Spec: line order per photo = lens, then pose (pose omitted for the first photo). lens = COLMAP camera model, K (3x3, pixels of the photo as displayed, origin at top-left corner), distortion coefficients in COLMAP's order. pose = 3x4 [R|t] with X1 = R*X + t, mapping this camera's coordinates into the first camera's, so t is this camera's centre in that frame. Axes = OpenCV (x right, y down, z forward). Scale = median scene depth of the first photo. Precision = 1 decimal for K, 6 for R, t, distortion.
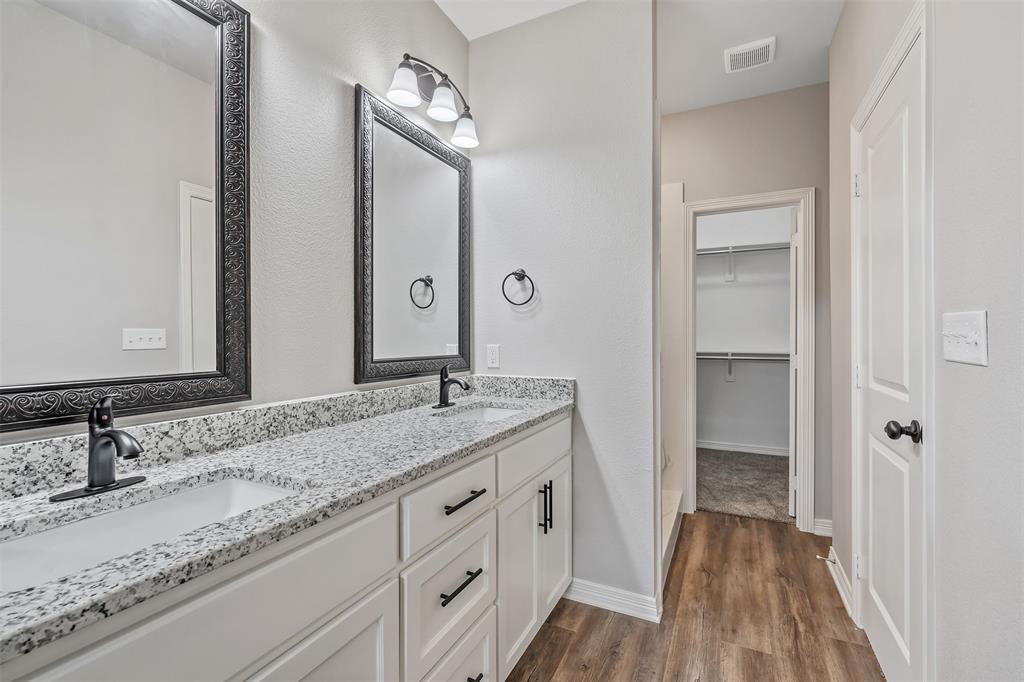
lens RADIAL K [[453.7, 0, 512.3], [0, 453.7, 340.3], [0, 0, 1]] dist [0.000345, -0.000137]
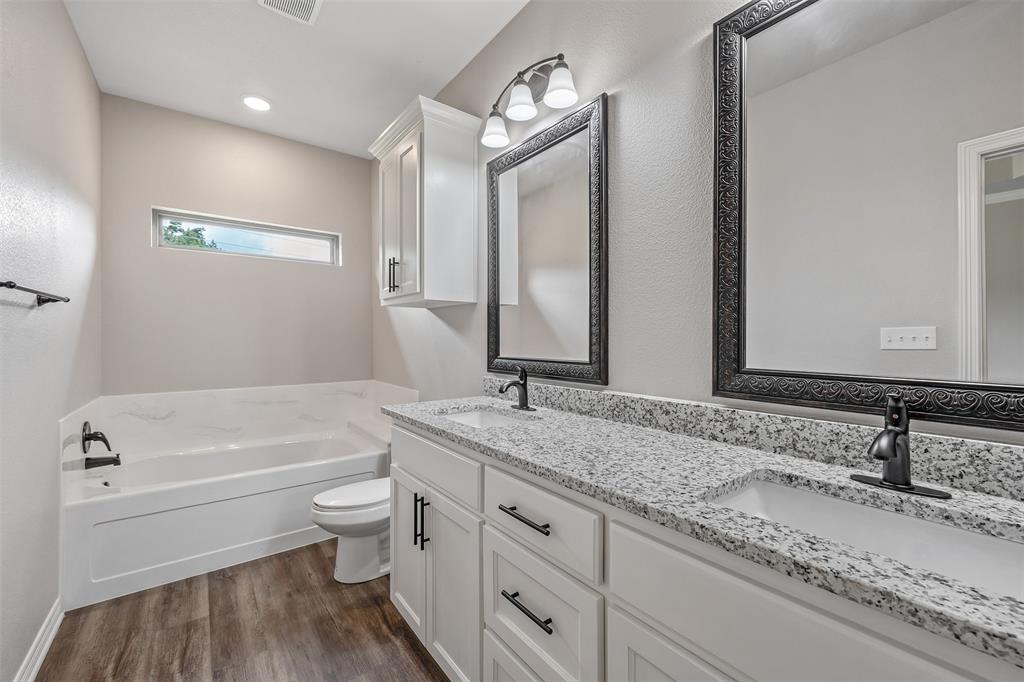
lens RADIAL K [[427.6, 0, 511.9], [0, 427.6, 336.7], [0, 0, 1]] dist [0.002404, -0.000165]
pose [[-0.464023, 0.002817, -0.885819, 0.561226], [-0.001217, 0.999992, 0.003818, -0.013108], [0.885823, 0.002850, -0.464015, 1.151443]]
